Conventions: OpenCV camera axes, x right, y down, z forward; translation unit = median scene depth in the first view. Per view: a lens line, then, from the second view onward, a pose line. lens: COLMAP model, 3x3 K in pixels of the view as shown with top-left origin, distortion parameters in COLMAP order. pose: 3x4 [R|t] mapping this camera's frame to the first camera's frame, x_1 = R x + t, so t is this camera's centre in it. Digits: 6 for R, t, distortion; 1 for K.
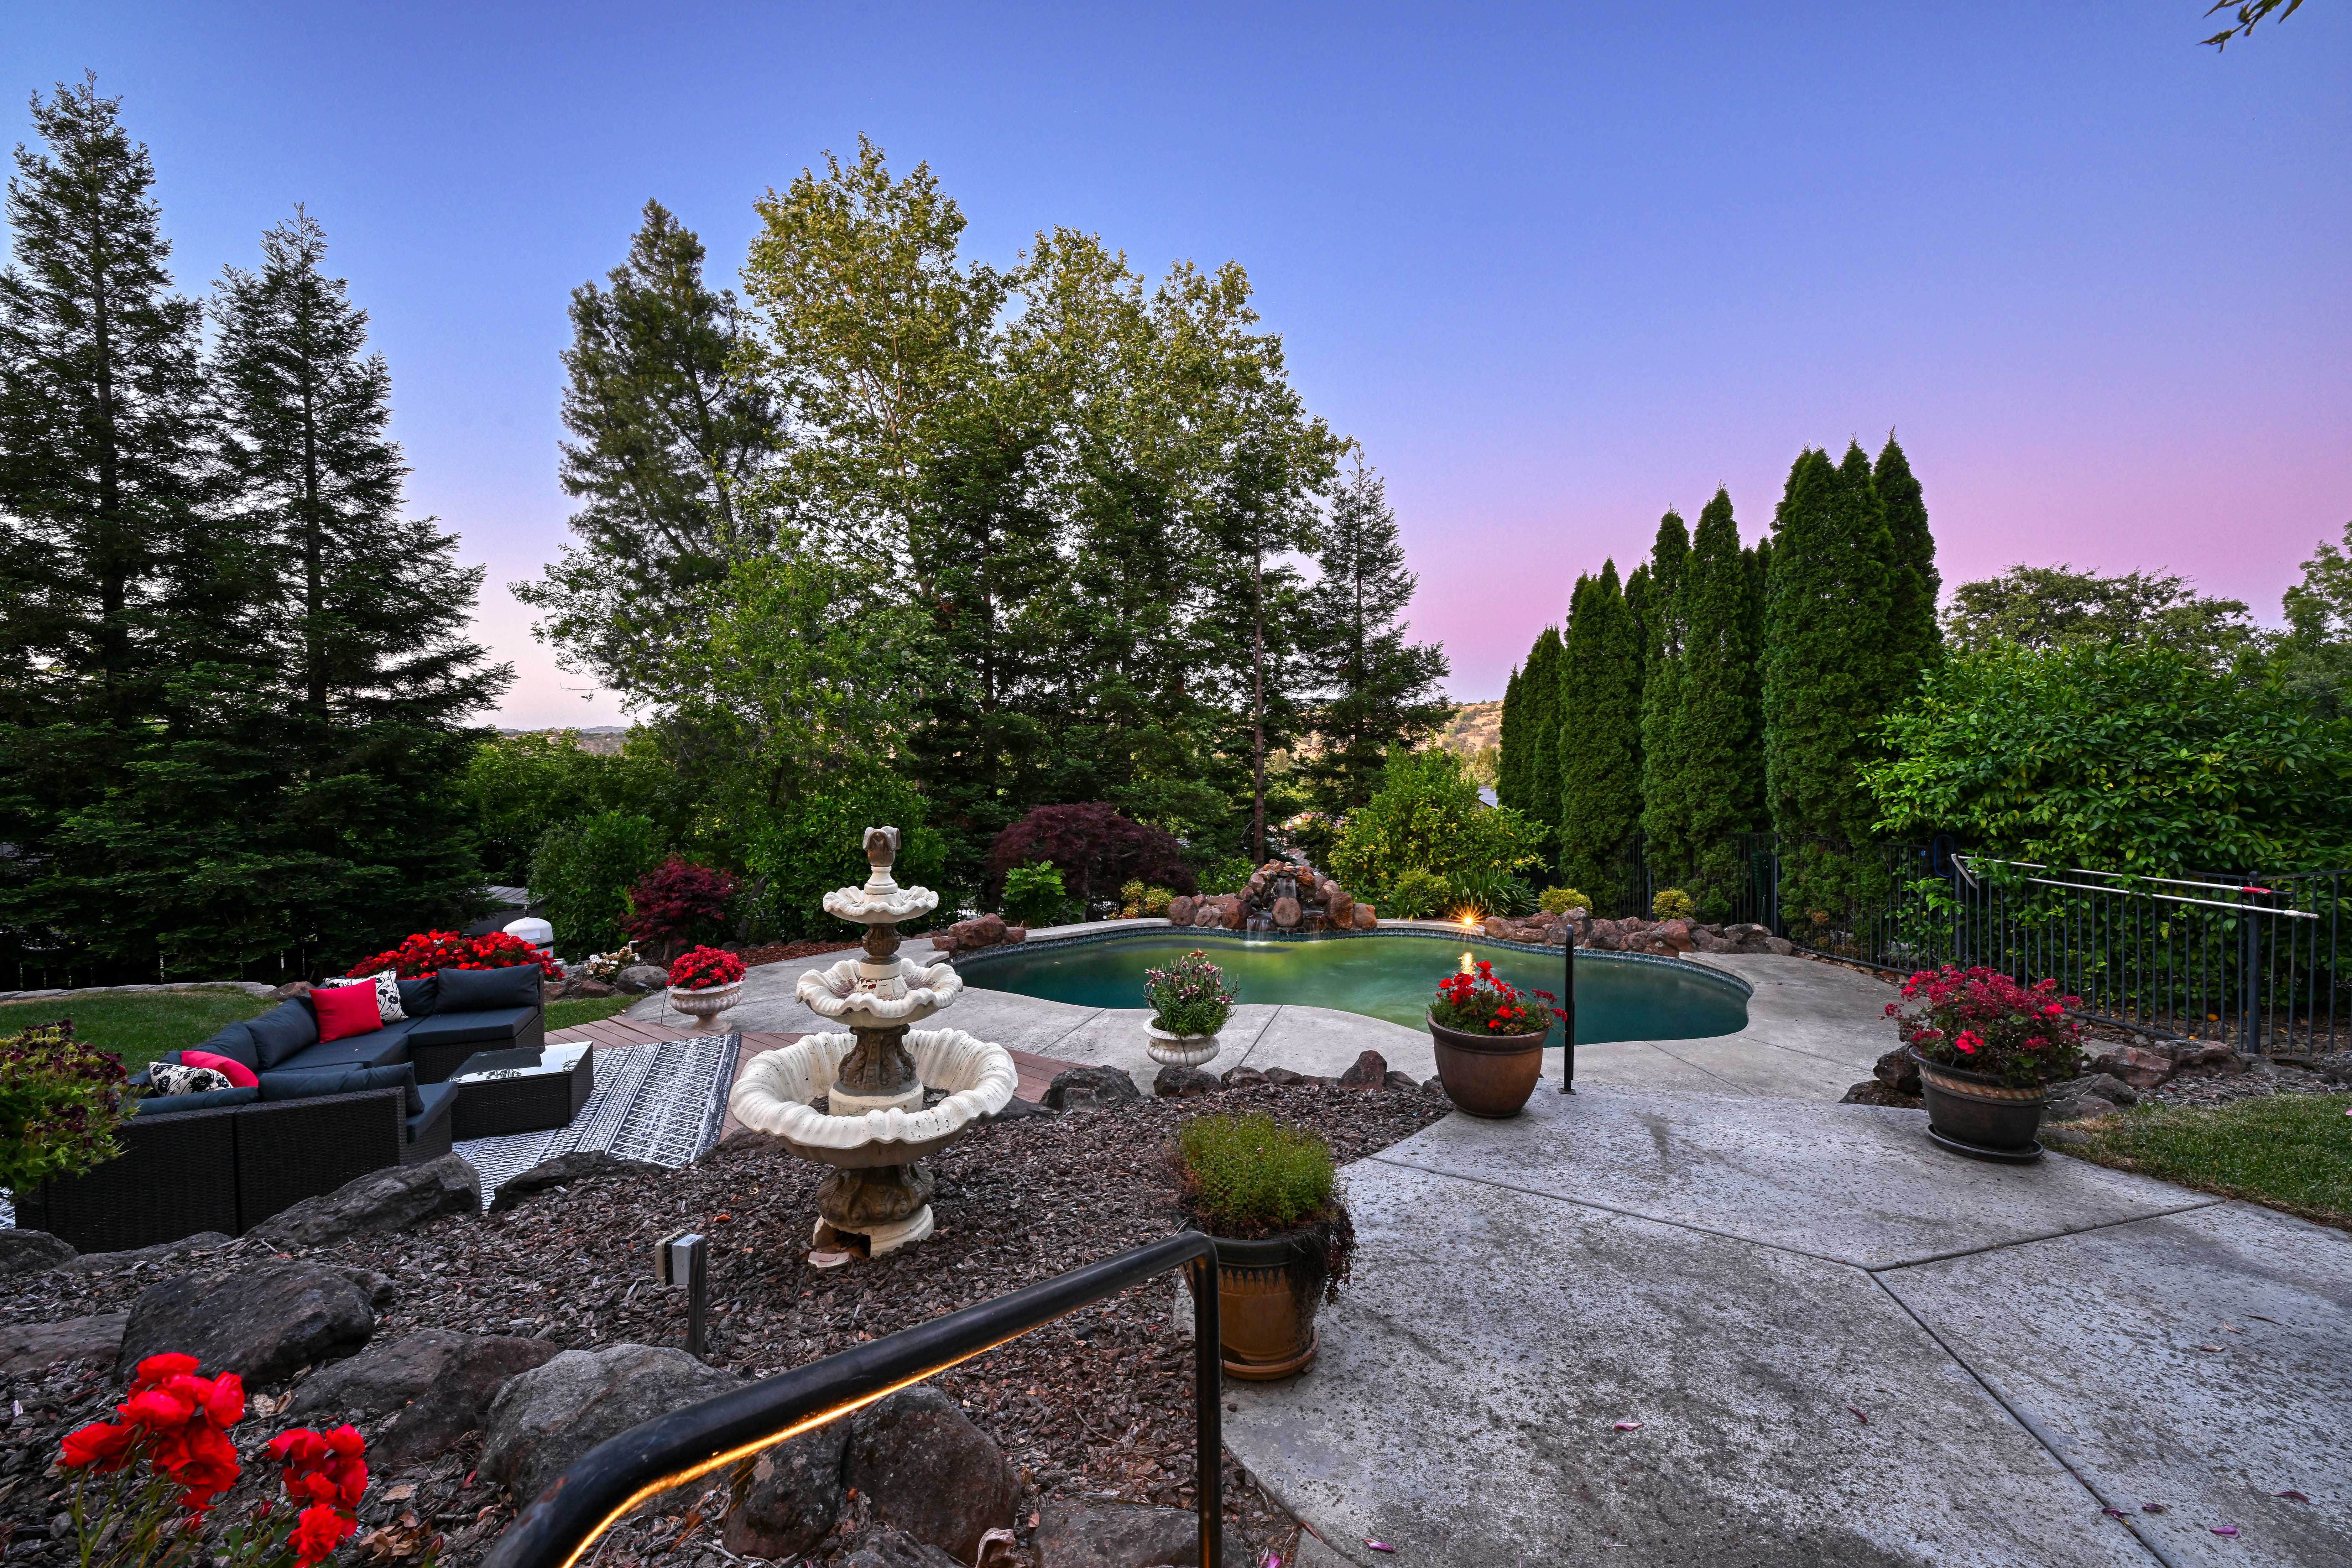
lens RADIAL K [[928.2, 0, 1179.9], [0, 928.2, 778.3], [0, 0, 1]] dist [-0.001139, 0.000090]
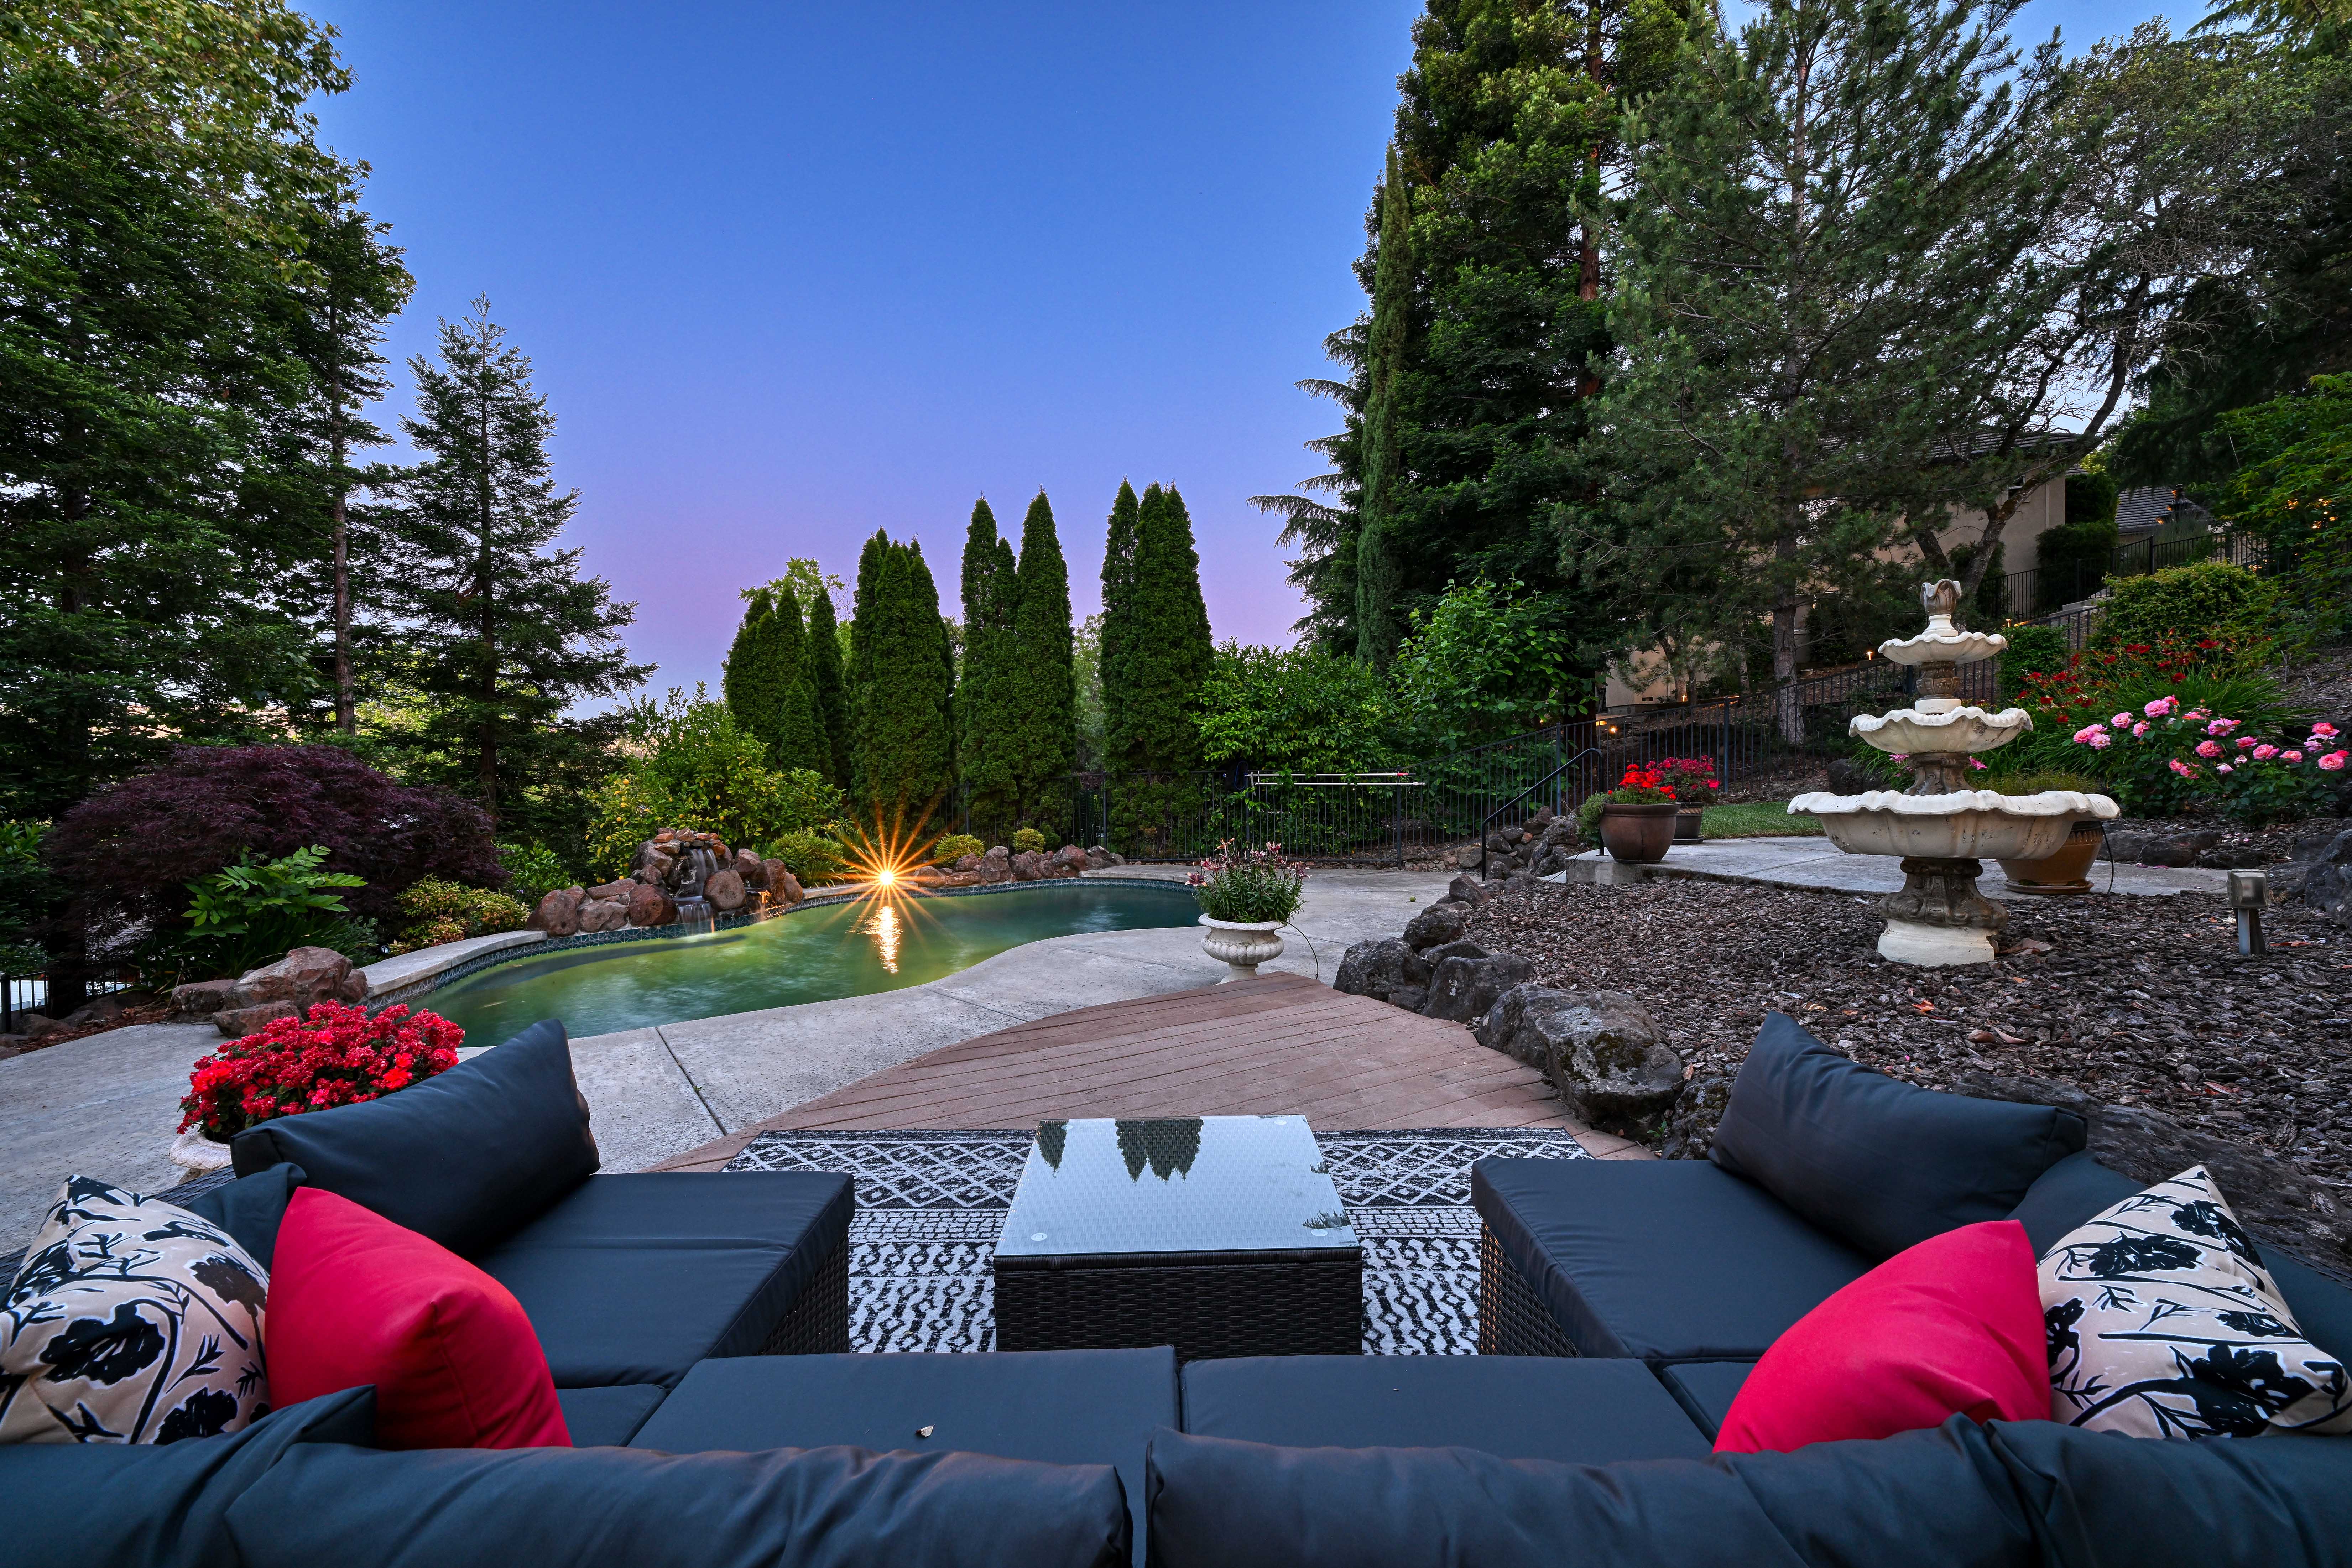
lens RADIAL K [[928.2, 0, 1182.5], [0, 928.2, 781.3], [0, 0, 1]] dist [-0.001139, 0.000090]
pose [[0.369901, -0.005382, 0.929055, -0.431002], [0.029535, 0.999546, -0.005969, 0.069463], [-0.928602, 0.029648, 0.369892, 0.368556]]
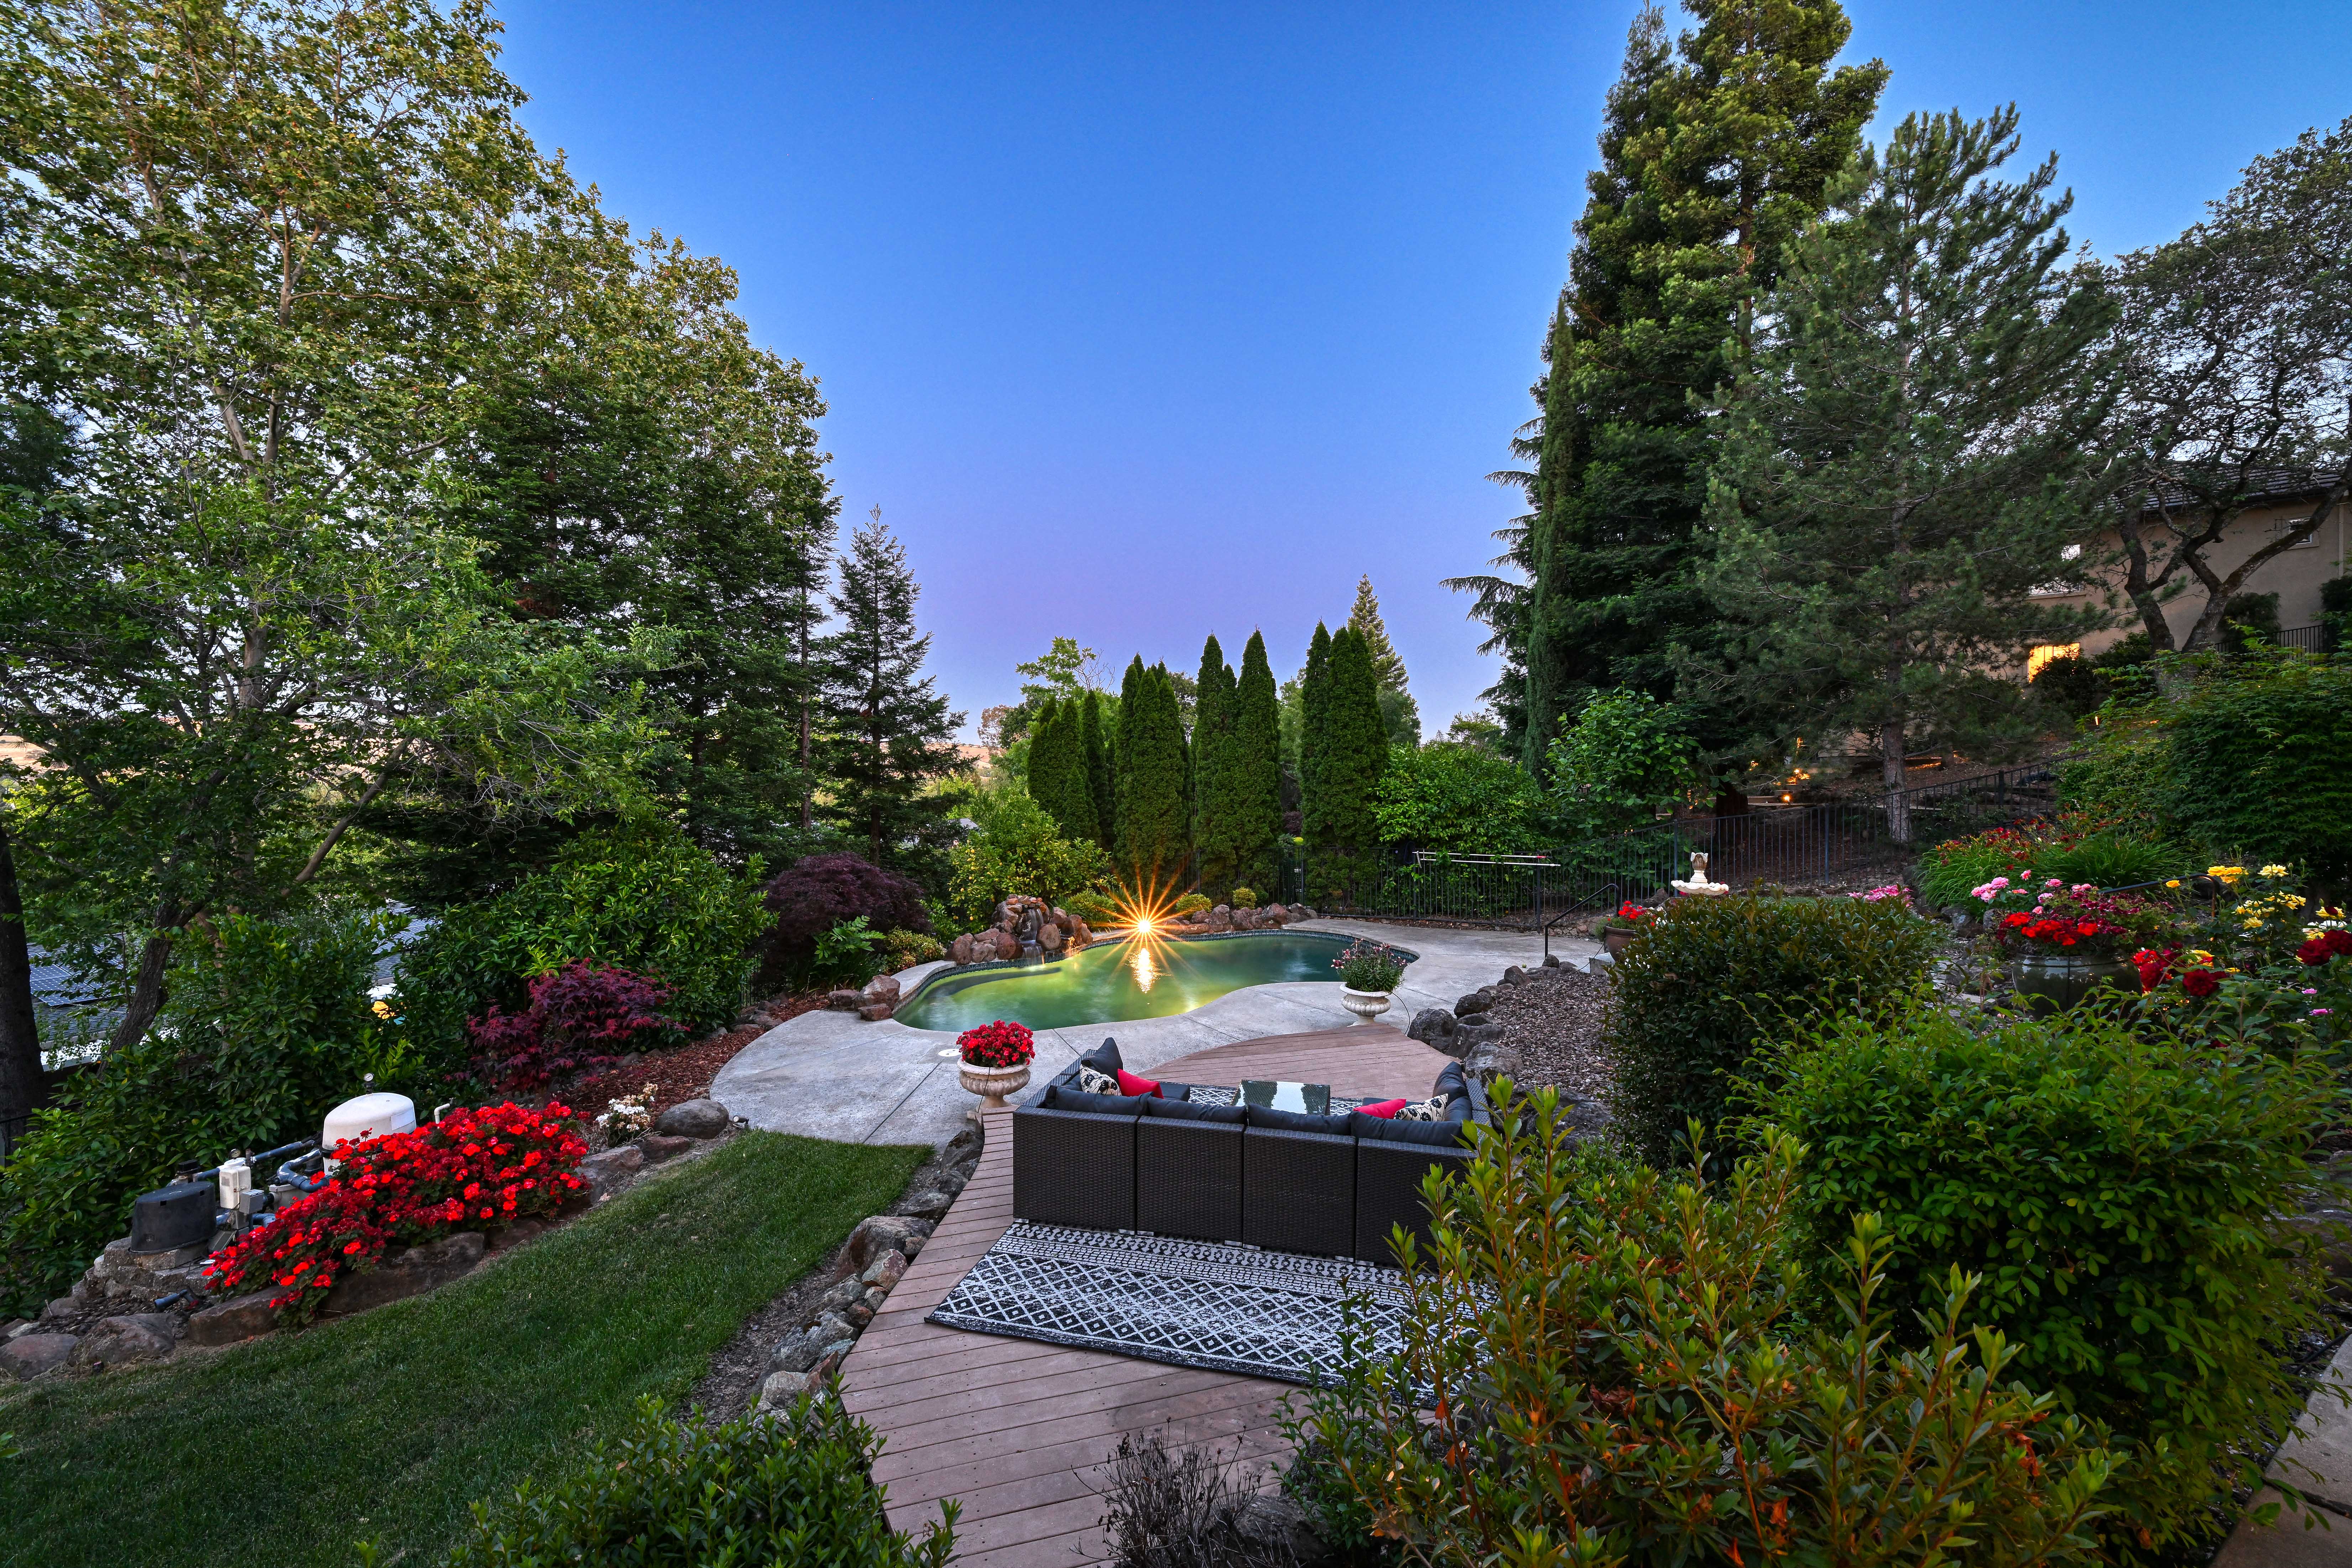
lens RADIAL K [[928.2, 0, 1179.5], [0, 928.2, 778.5], [0, 0, 1]] dist [-0.001139, 0.000090]
pose [[0.578549, 0.009461, 0.815593, -0.716565], [0.017015, 0.999575, -0.023665, -0.022868], [-0.815470, 0.027569, 0.578142, 0.188089]]
